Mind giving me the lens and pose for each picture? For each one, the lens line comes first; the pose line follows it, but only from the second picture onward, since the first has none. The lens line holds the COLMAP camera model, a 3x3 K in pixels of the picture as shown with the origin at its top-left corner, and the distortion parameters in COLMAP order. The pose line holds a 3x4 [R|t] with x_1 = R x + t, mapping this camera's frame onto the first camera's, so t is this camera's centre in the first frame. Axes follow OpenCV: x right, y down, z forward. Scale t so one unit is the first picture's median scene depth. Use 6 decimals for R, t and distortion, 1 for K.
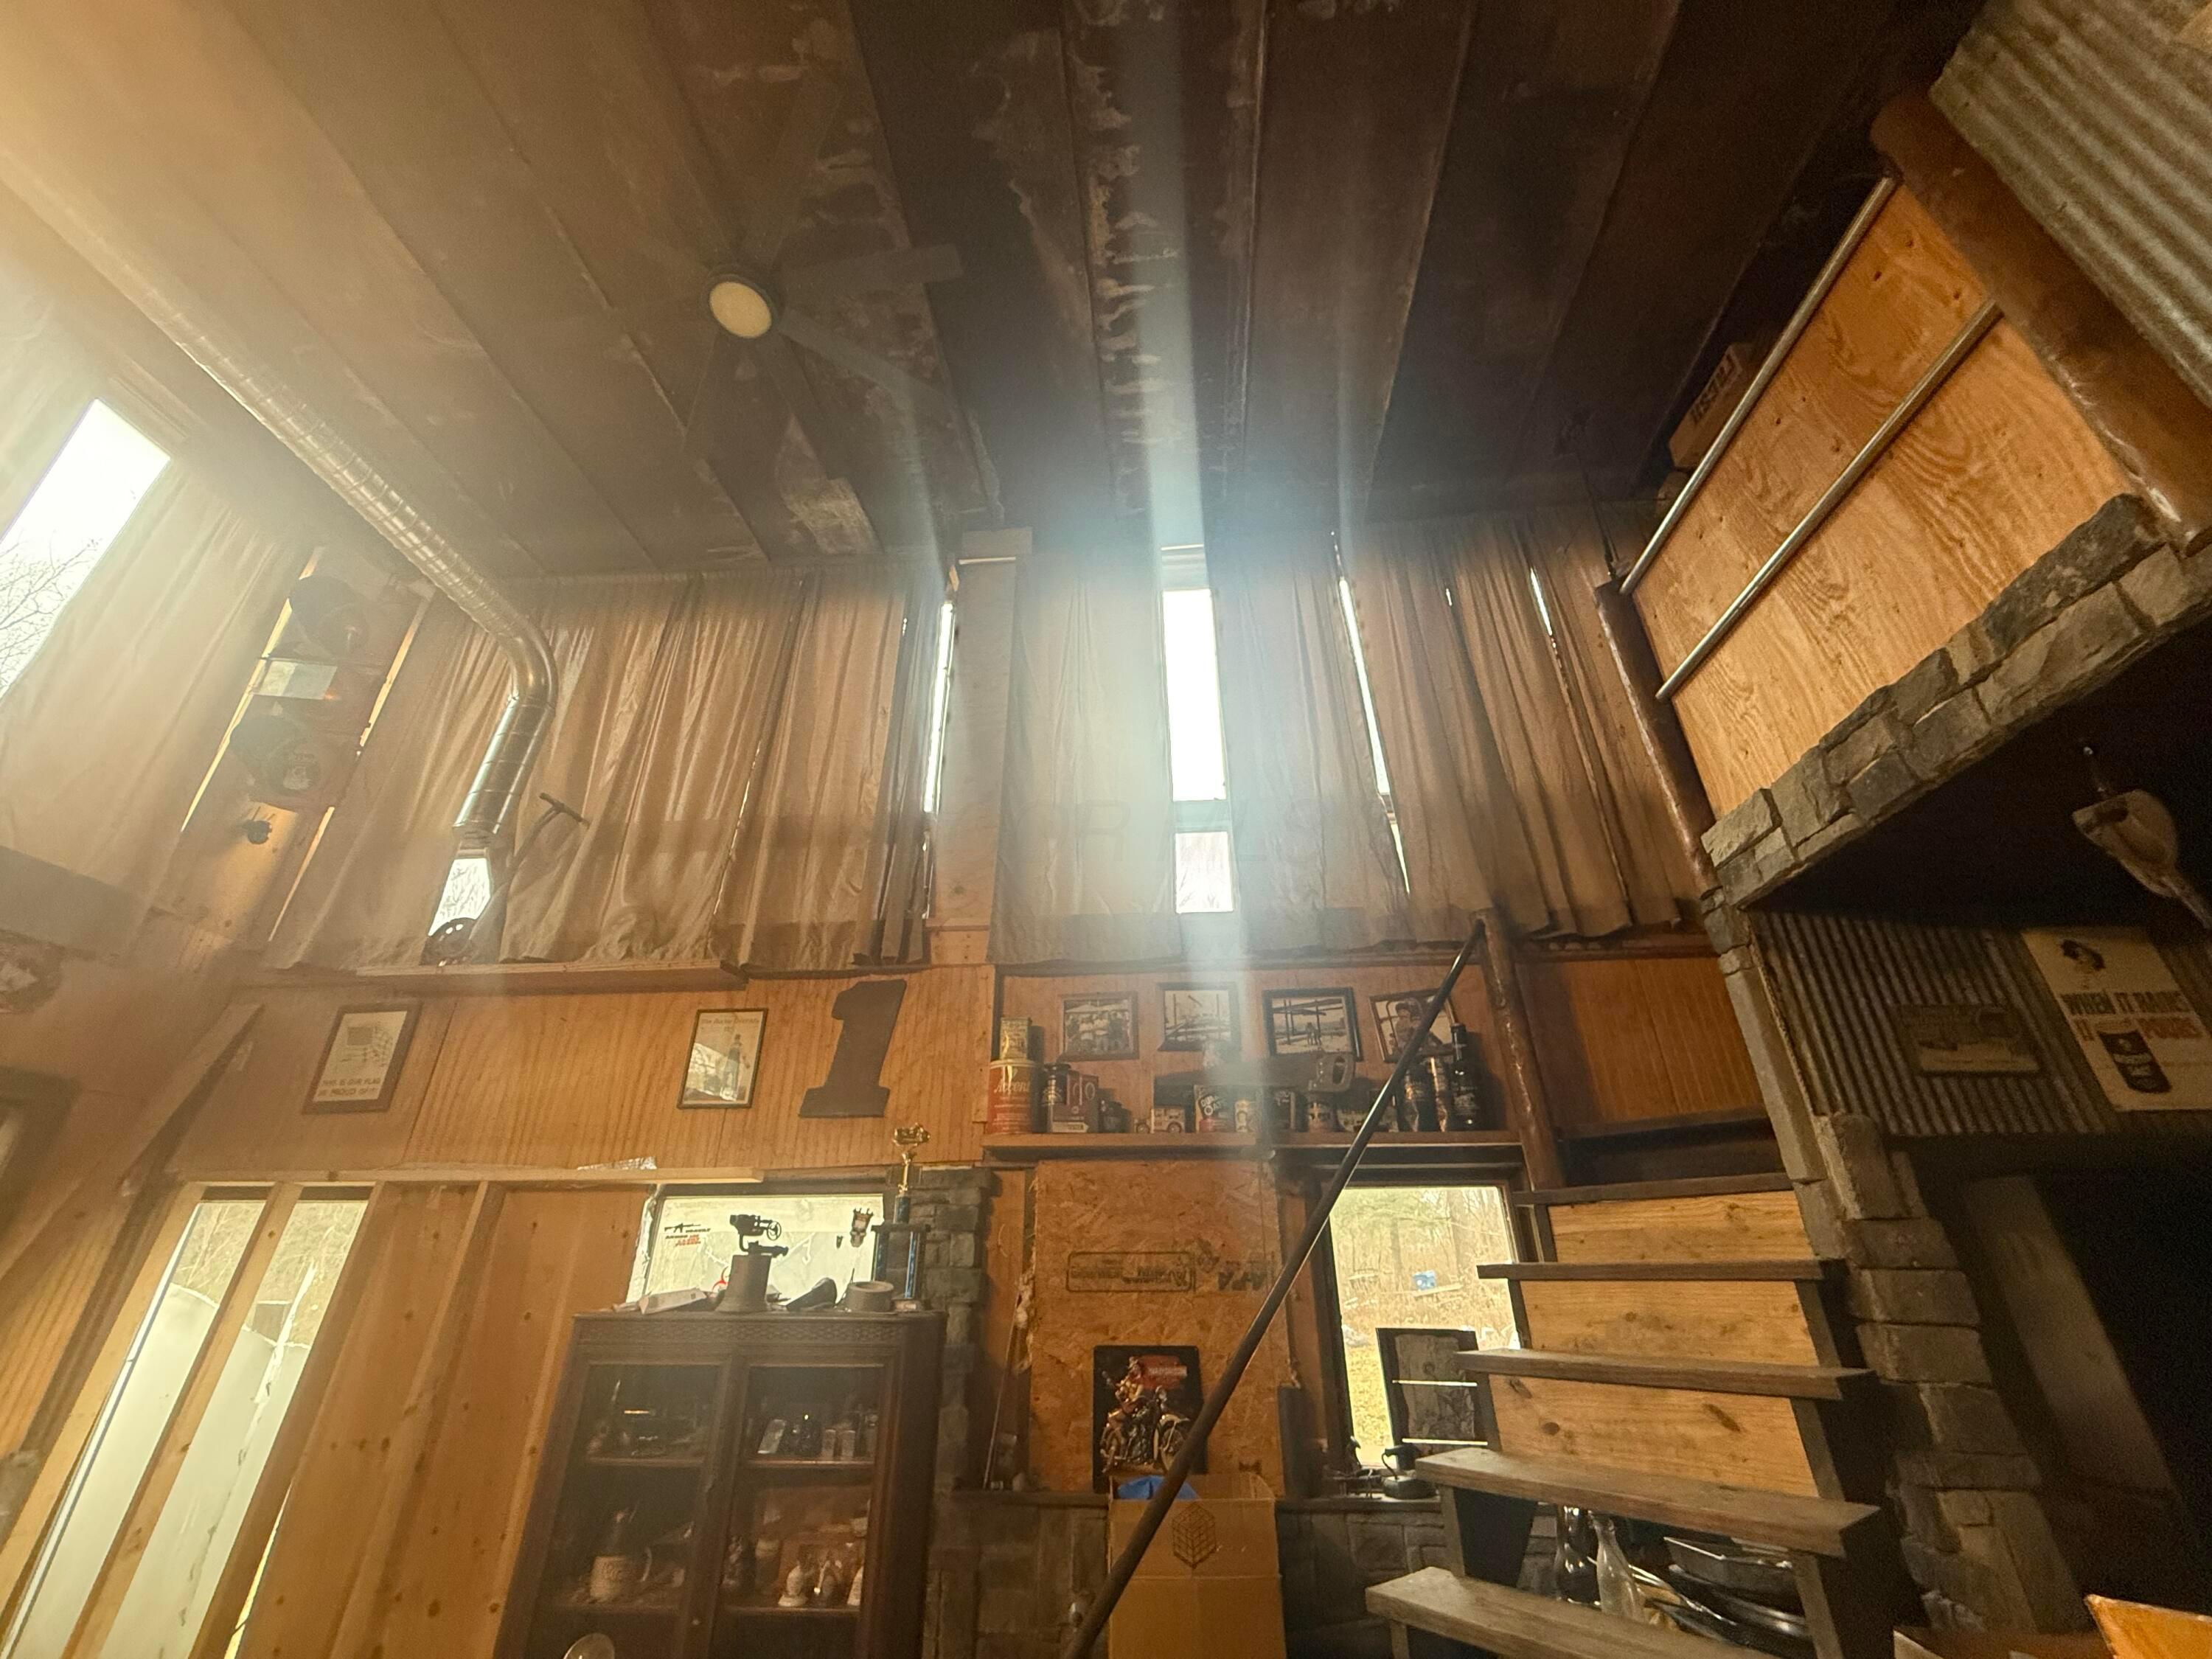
lens RADIAL K [[871.9, 0, 1100.9], [0, 871.9, 833.6], [0, 0, 1]] dist [0.001936, 0.000284]
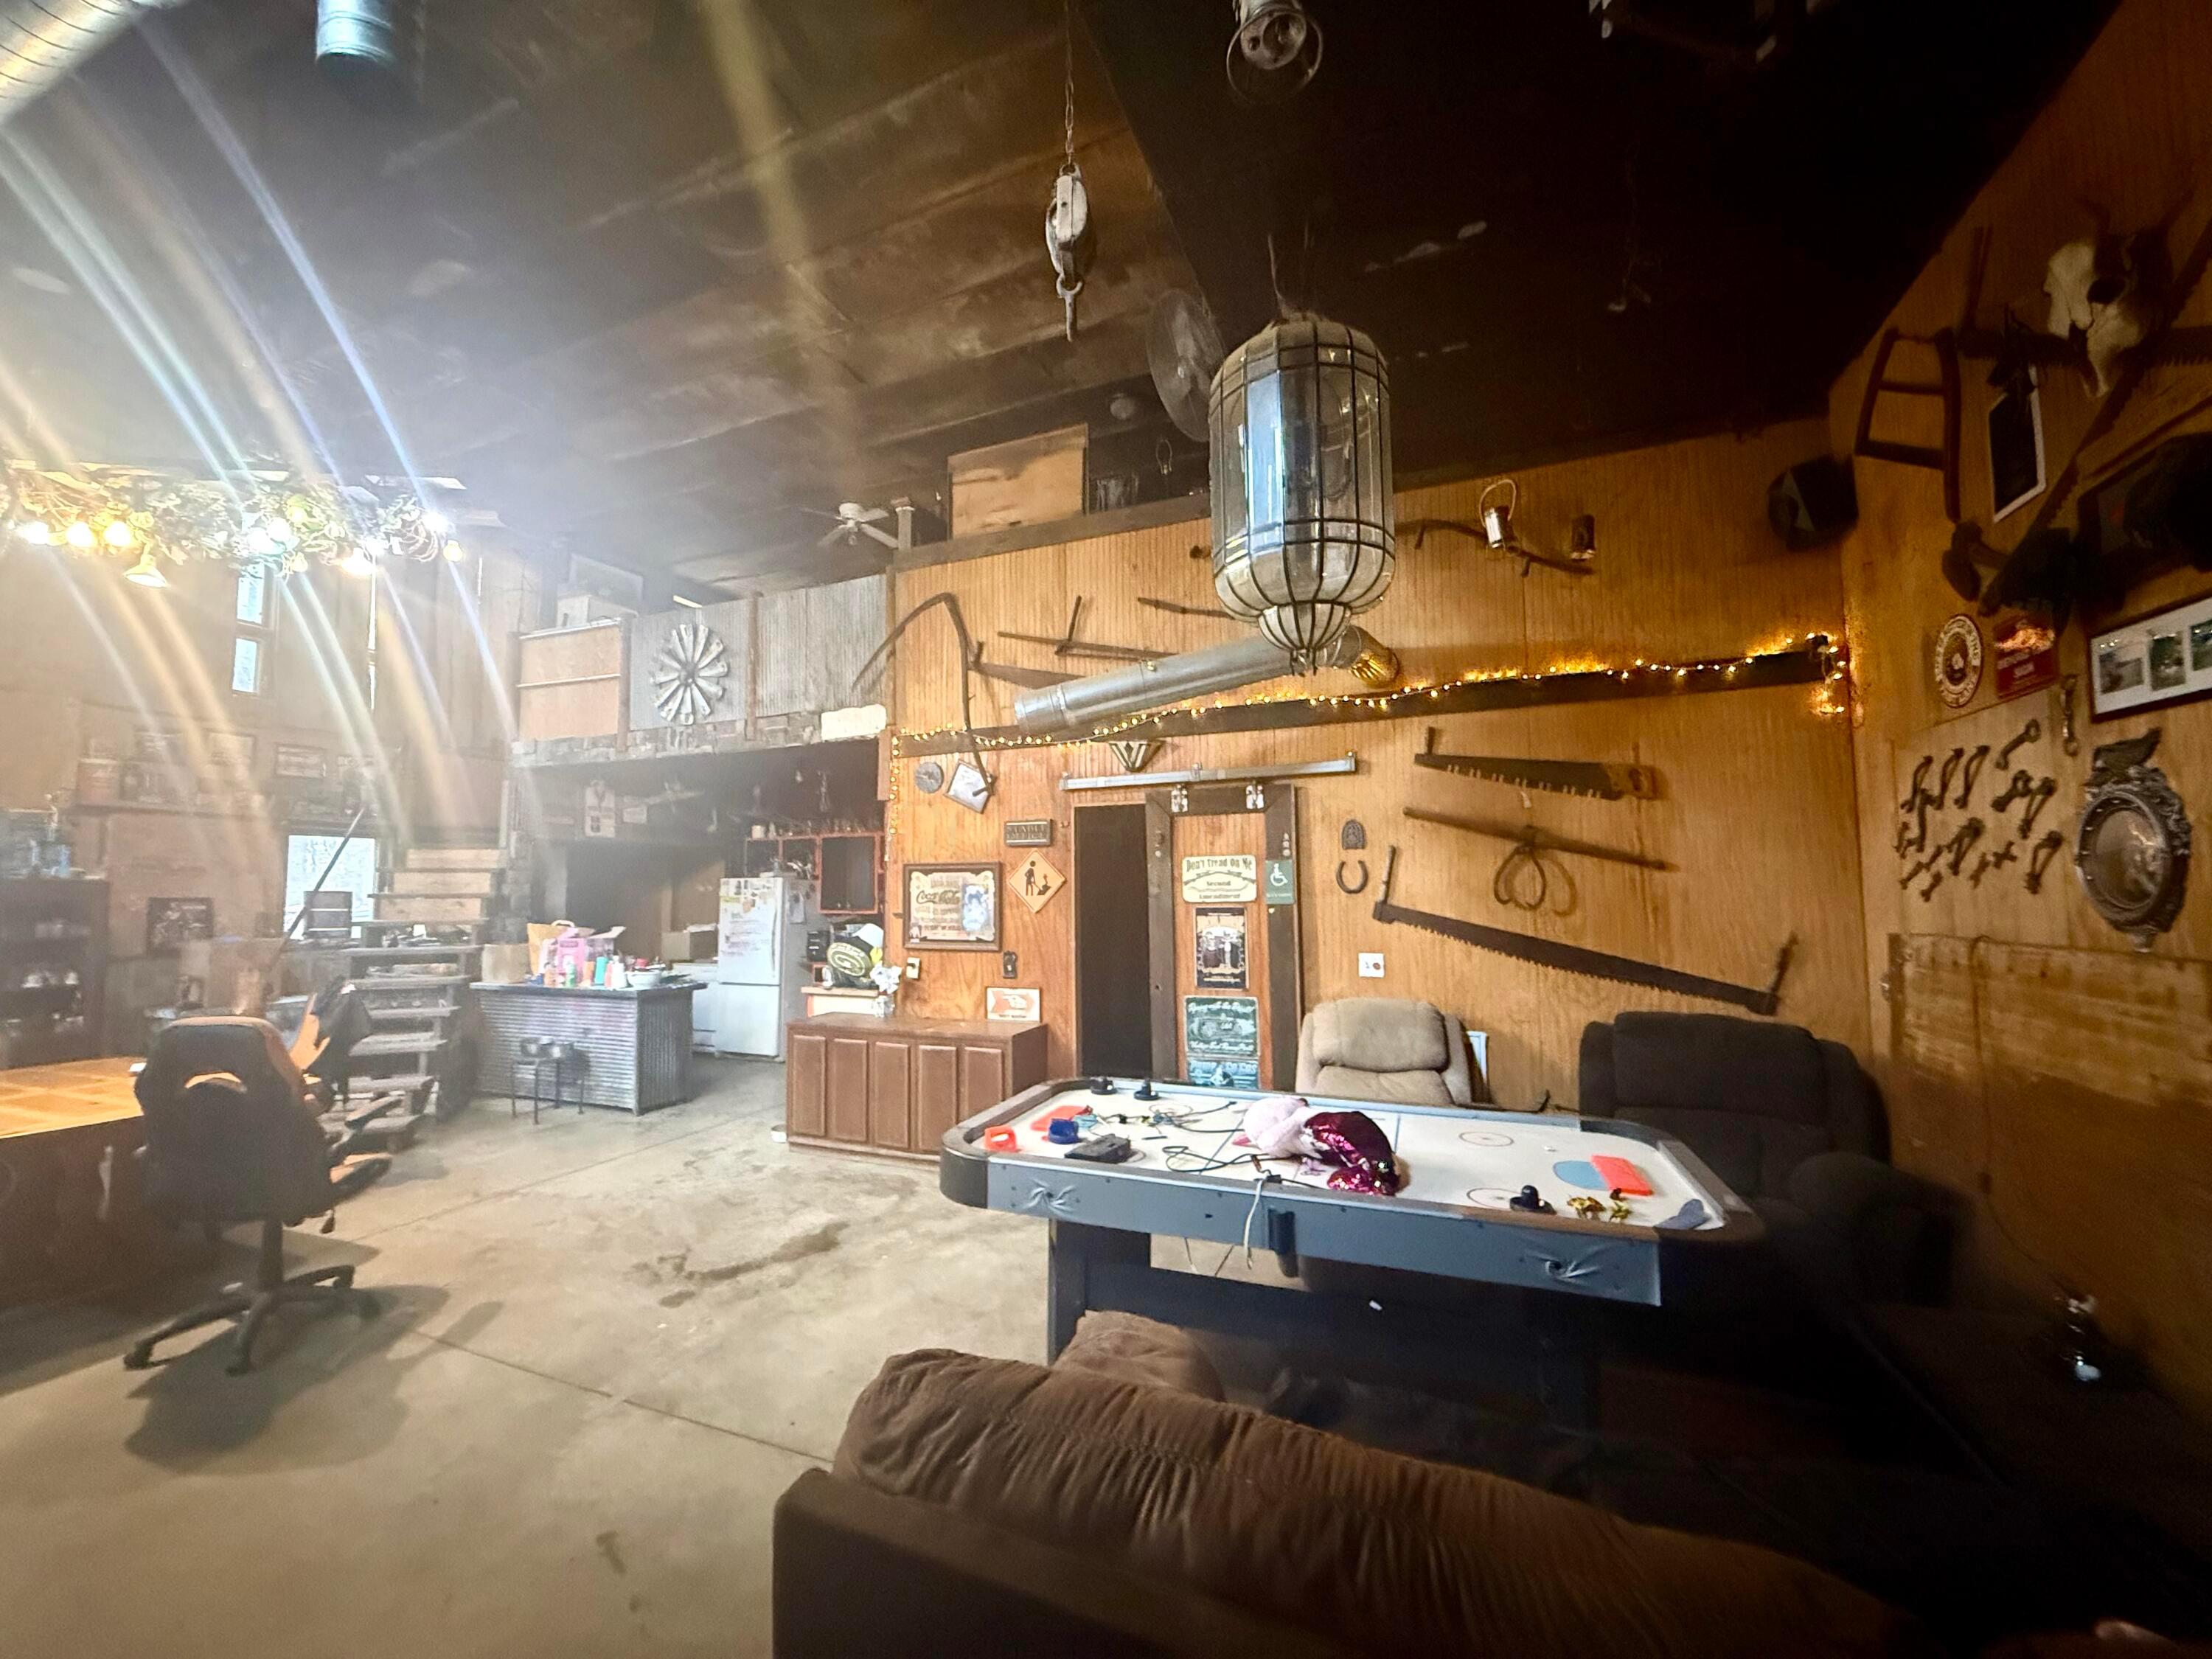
lens RADIAL K [[871.9, 0, 1093.5], [0, 871.9, 831.0], [0, 0, 1]] dist [0.001936, 0.000284]
pose [[0.306409, 0.065795, 0.949623, -1.724309], [-0.428713, 0.900242, 0.075957, -0.904017], [-0.849893, -0.430390, 0.304049, -1.963532]]
